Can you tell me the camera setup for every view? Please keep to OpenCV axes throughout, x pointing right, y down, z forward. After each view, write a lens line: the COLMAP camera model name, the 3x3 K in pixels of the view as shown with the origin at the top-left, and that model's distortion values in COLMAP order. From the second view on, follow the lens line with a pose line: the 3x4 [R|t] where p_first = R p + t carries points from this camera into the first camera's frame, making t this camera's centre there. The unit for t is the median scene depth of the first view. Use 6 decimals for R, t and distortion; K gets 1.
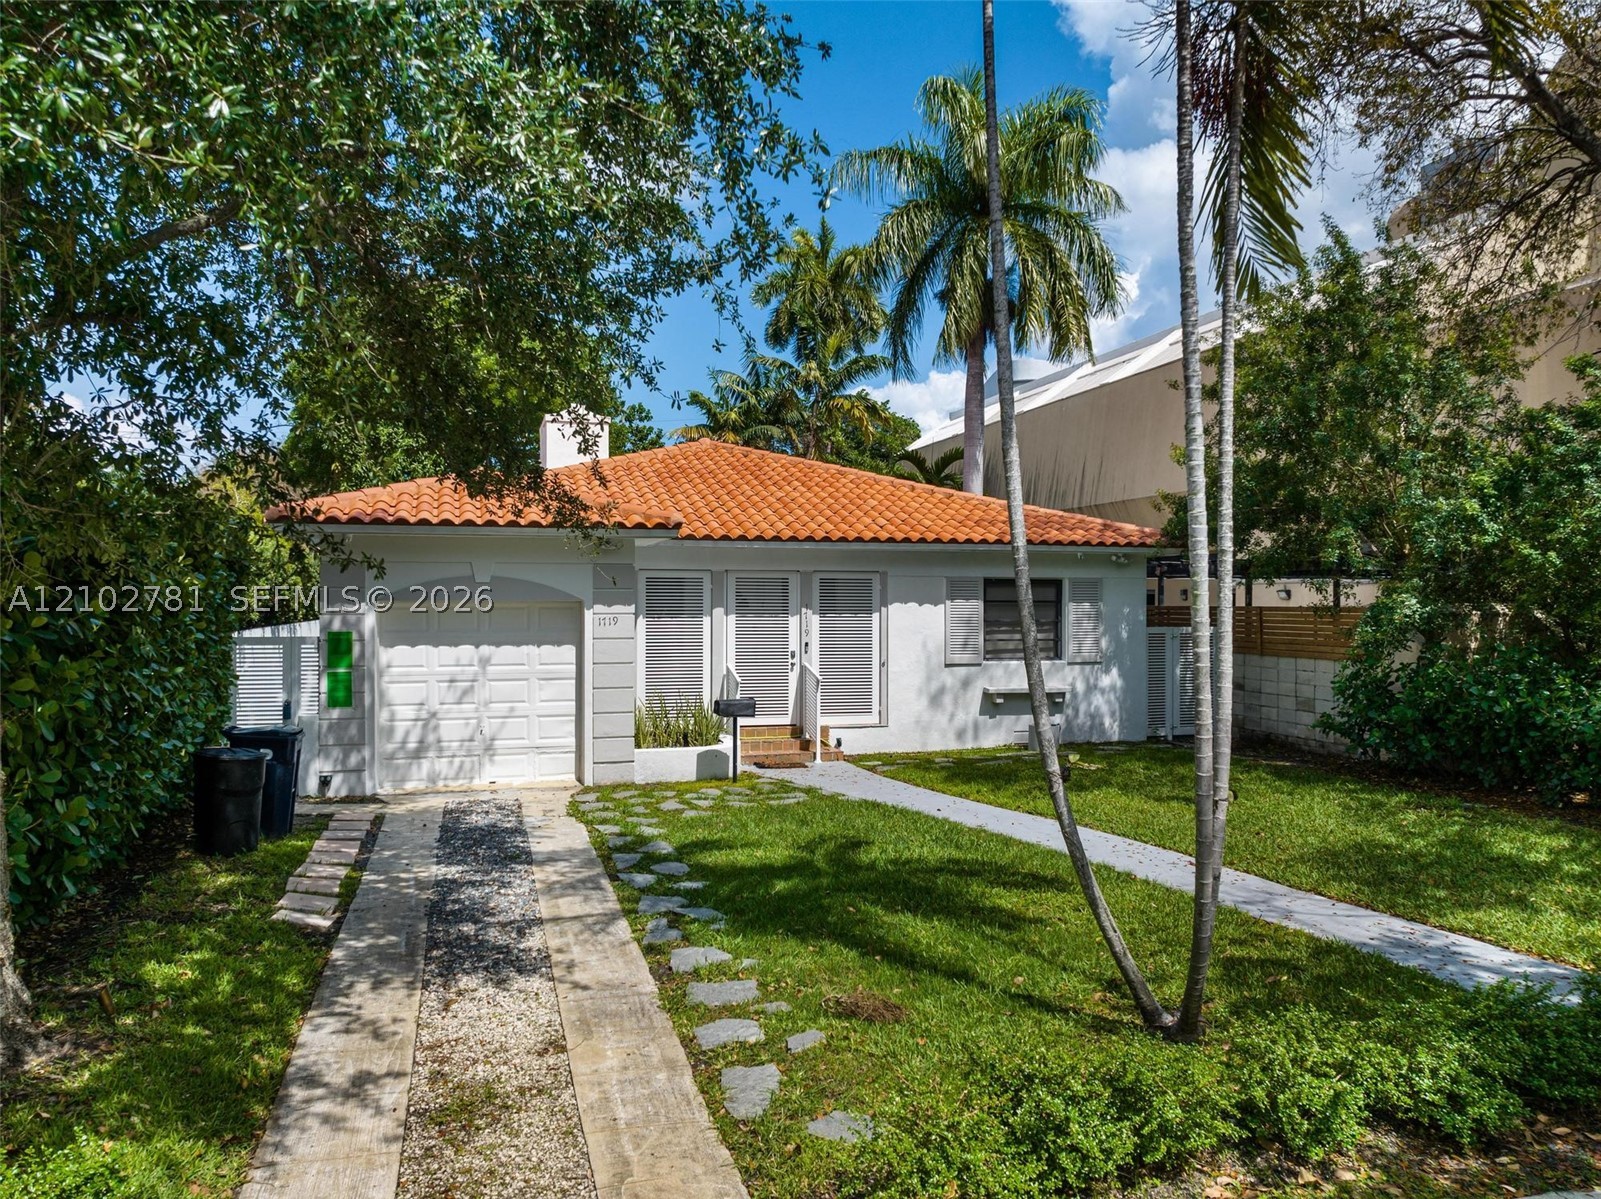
lens RADIAL K [[1138.6, 0, 800.5], [0, 1138.6, 599.5], [0, 0, 1]] dist [-0.023904, 0.001197]
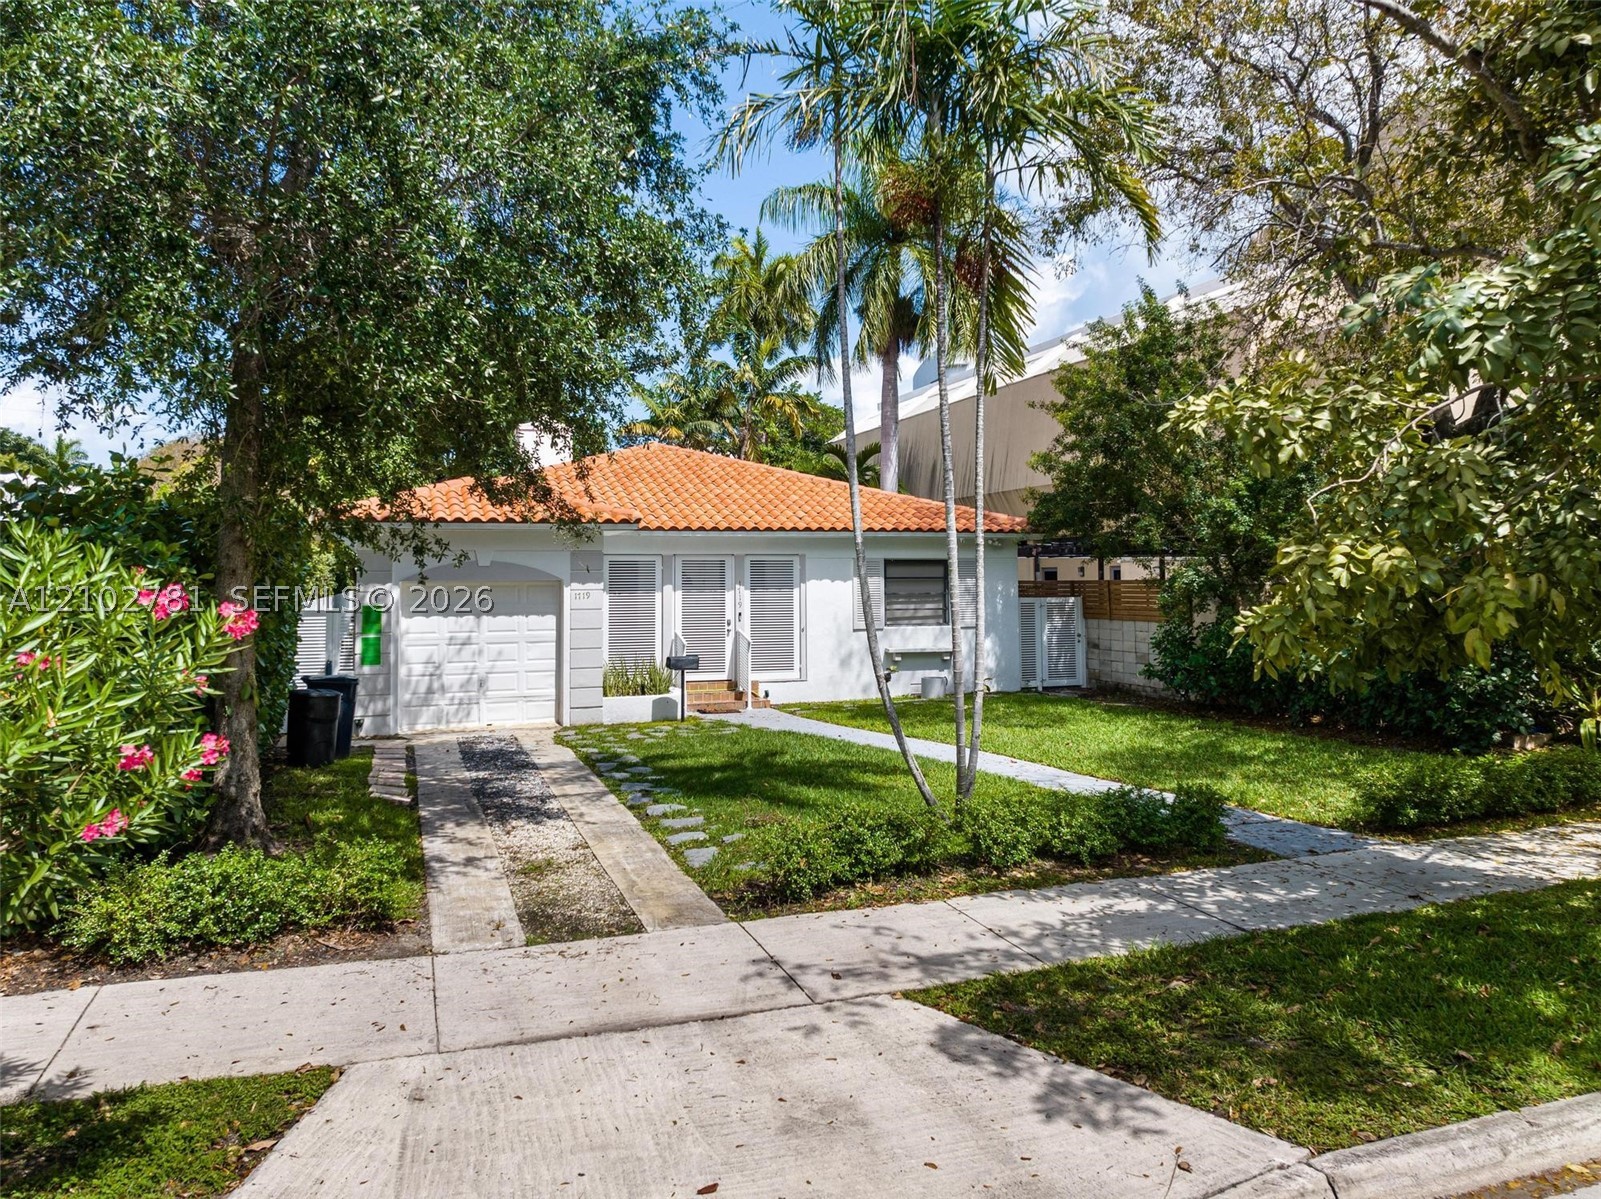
lens RADIAL K [[1125.3, 0, 835.8], [0, 1125.3, 515.9], [0, 0, 1]] dist [-0.007570, -0.000347]
pose [[0.996304, -0.004419, 0.085779, 0.005522], [0.009268, 0.998376, -0.056209, 0.003092], [-0.085391, 0.056796, 0.994727, -0.259121]]
